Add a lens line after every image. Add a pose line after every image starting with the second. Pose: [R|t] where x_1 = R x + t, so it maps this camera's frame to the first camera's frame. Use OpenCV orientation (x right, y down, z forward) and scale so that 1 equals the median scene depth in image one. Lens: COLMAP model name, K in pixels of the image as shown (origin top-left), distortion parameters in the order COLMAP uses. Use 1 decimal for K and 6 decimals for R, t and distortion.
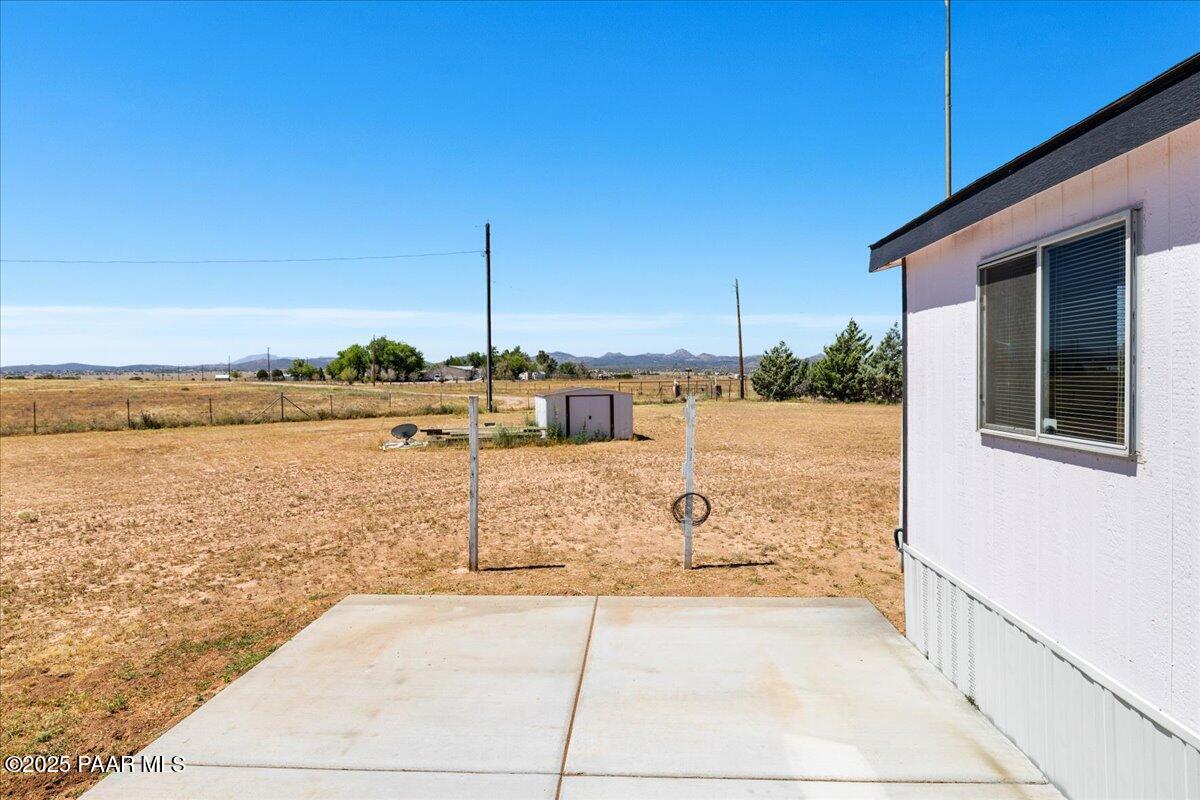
lens RADIAL K [[524.2, 0, 605.1], [0, 524.2, 393.6], [0, 0, 1]] dist [0.000254, 0.000436]
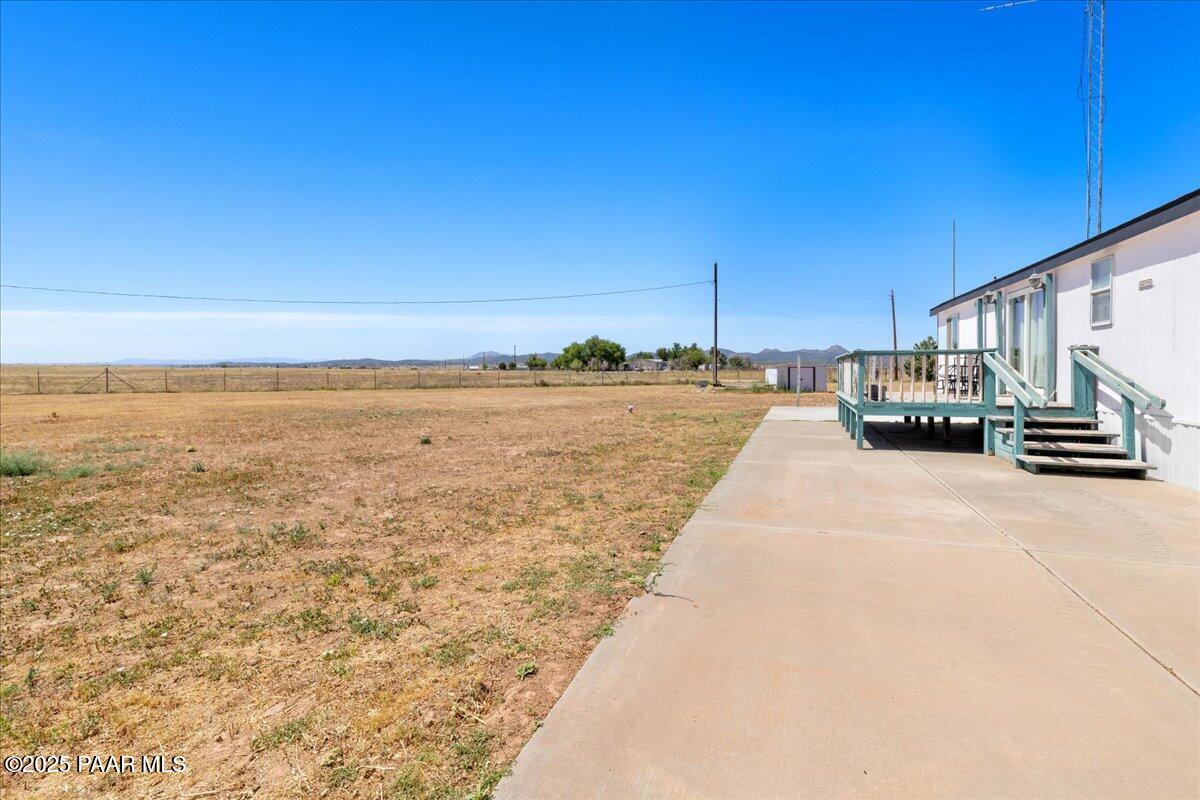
lens RADIAL K [[524.2, 0, 605.1], [0, 524.2, 393.6], [0, 0, 1]] dist [0.000254, 0.000436]
pose [[0.967675, 0.016184, -0.251683, -0.067098], [-0.015716, 0.999869, 0.003869, 0.028998], [0.251712, 0.000212, 0.967802, -0.272301]]
